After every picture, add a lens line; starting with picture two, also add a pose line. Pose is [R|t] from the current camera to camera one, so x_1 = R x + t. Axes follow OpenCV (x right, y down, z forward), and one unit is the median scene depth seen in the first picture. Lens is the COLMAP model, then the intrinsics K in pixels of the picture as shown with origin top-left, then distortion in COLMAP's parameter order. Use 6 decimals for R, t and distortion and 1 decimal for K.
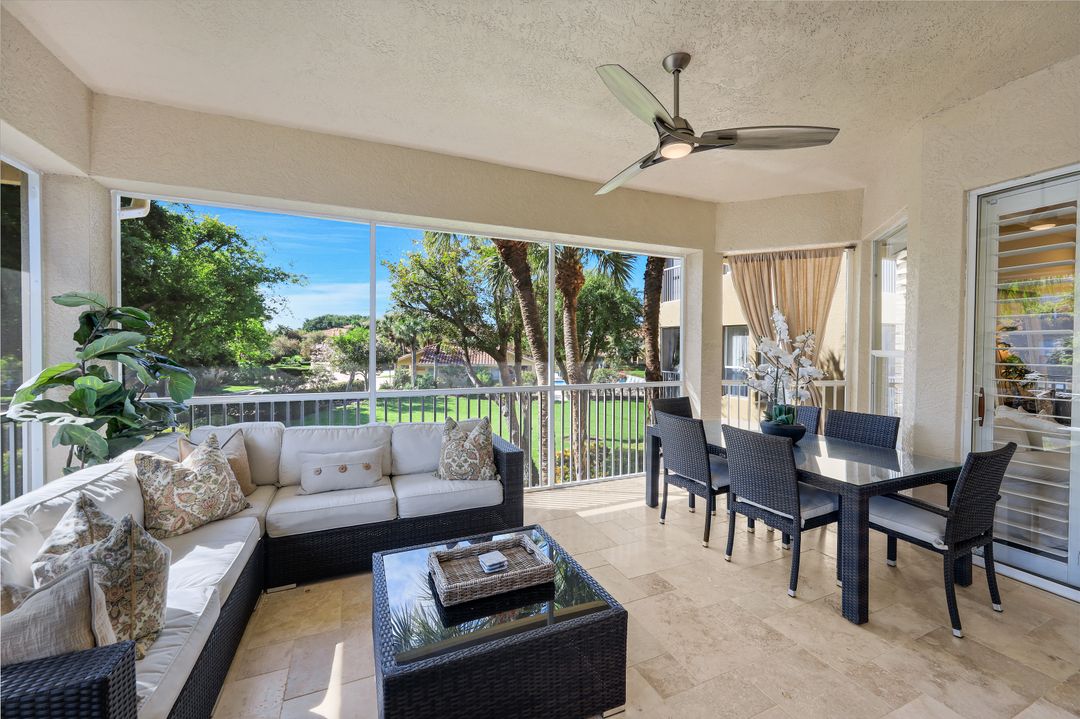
lens RADIAL K [[432.2, 0, 559.8], [0, 432.2, 358.2], [0, 0, 1]] dist [-0.003102, -0.000407]
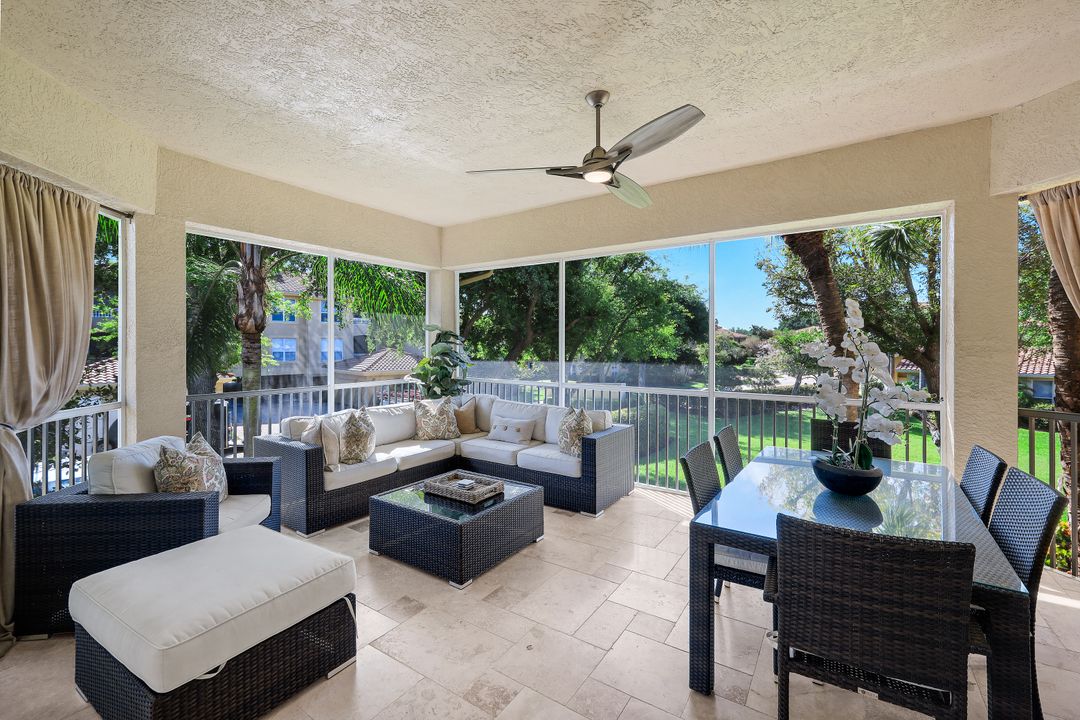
lens RADIAL K [[469.0, 0, 542.5], [0, 469.0, 348.8], [0, 0, 1]] dist [-0.001639, -0.000272]
pose [[0.530735, 0.000945, -0.847537, 0.944682], [-0.020441, 0.999723, -0.011686, -0.014308], [0.847291, 0.023527, 0.530607, 0.188596]]
